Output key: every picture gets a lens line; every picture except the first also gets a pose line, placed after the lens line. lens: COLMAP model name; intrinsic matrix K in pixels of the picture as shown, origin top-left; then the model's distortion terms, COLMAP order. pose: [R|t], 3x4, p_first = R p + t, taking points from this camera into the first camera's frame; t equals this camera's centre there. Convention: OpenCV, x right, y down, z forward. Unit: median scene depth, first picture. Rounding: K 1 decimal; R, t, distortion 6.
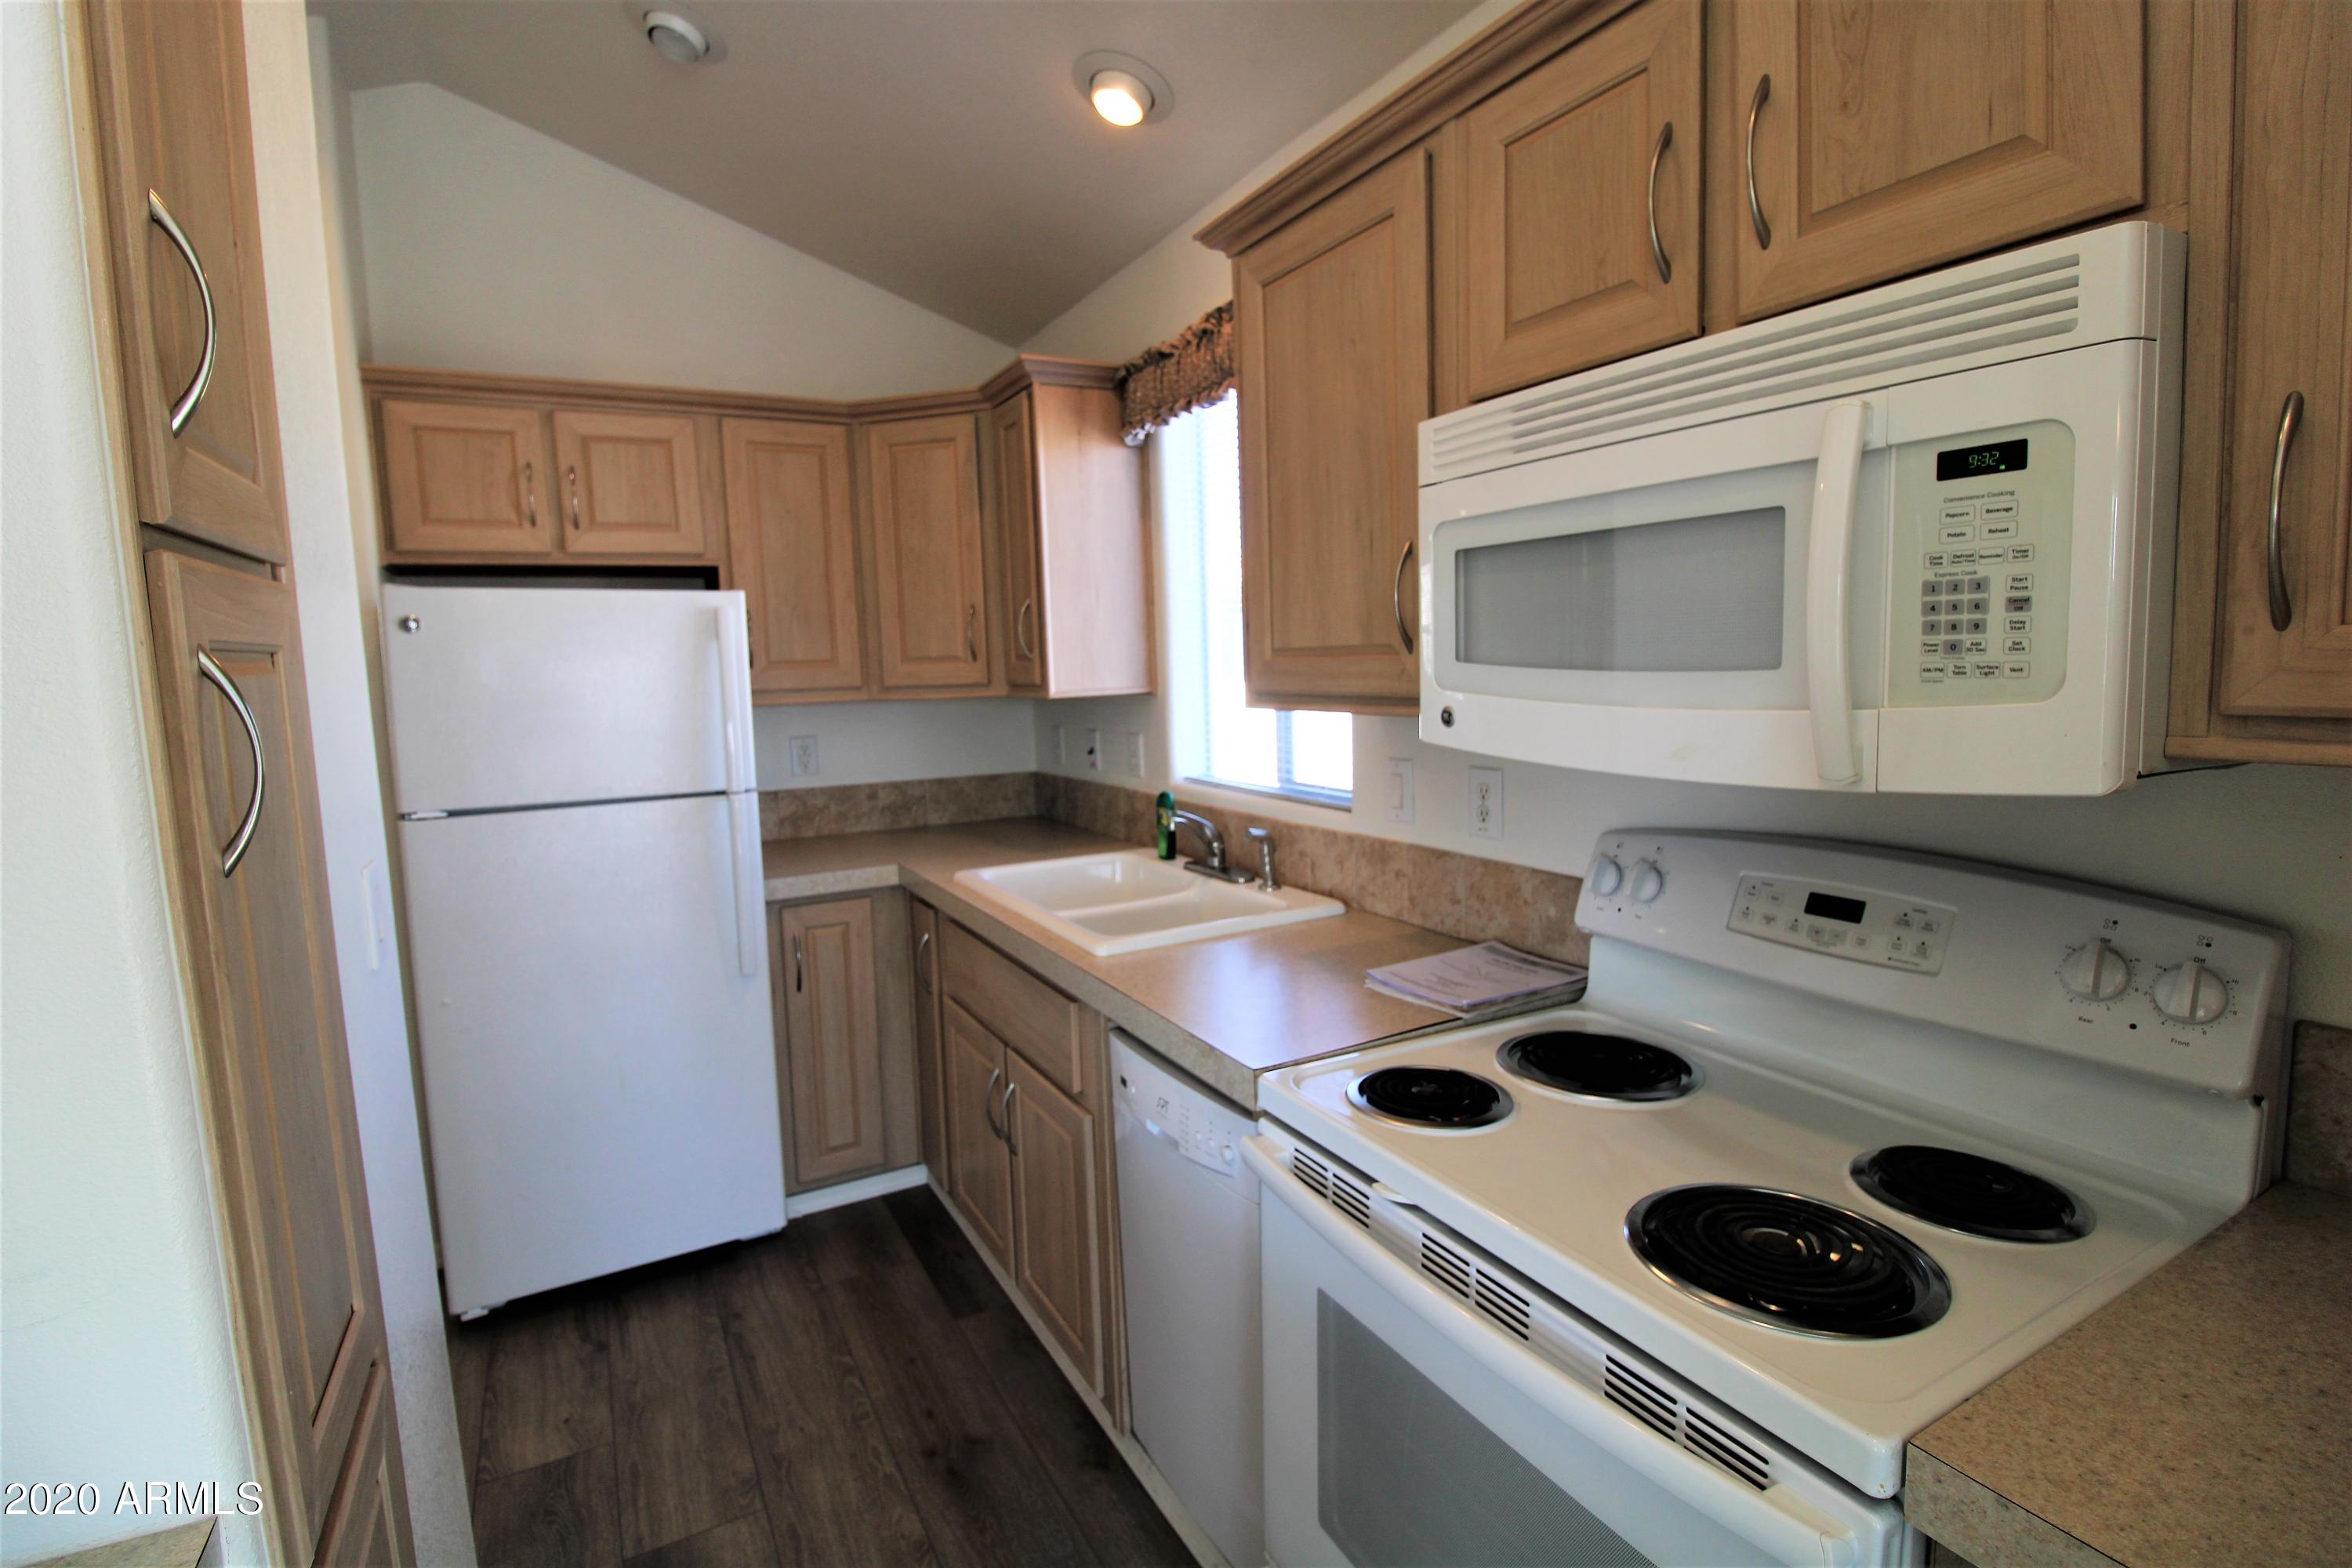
lens RADIAL K [[1111.9, 0, 1179.6], [0, 1111.9, 776.7], [0, 0, 1]] dist [-0.016954, -0.001568]
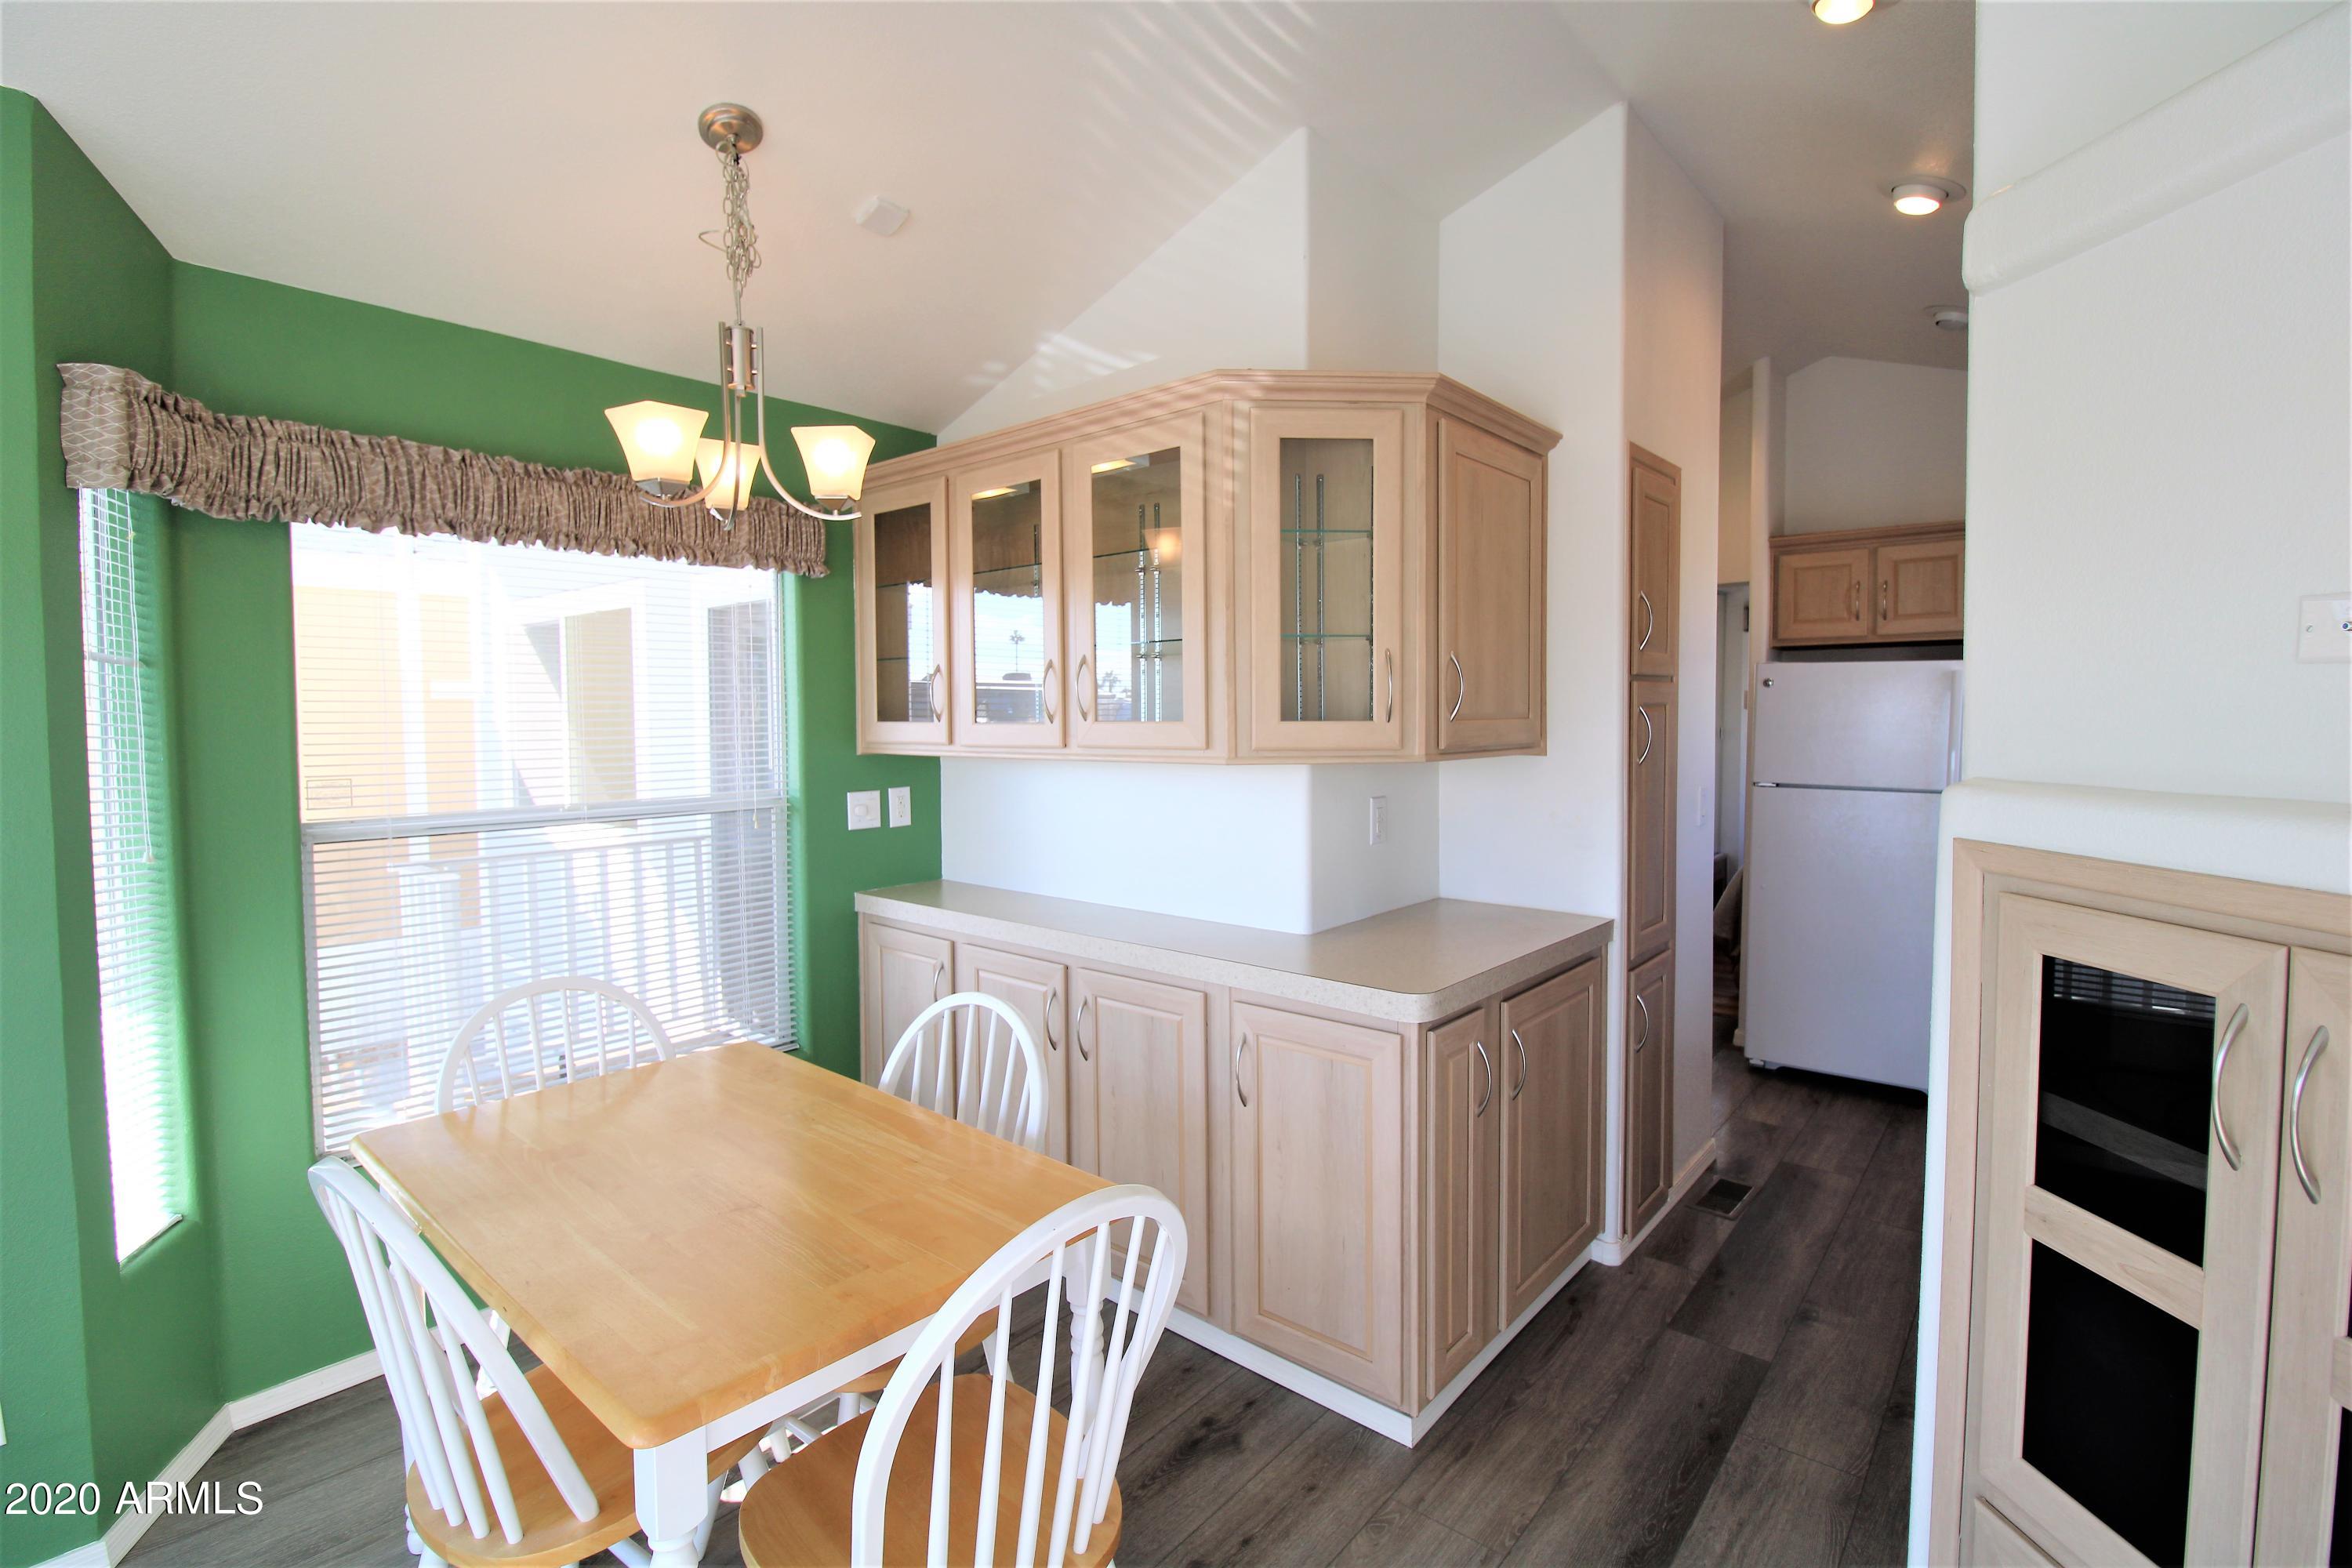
lens RADIAL K [[1111.9, 0, 1173.6], [0, 1111.9, 775.8], [0, 0, 1]] dist [-0.016954, -0.001568]
pose [[0.367896, 0.075290, -0.926814, 0.582144], [-0.101600, 0.994004, 0.040419, 0.040050], [0.924300, 0.079294, 0.373340, -0.535303]]
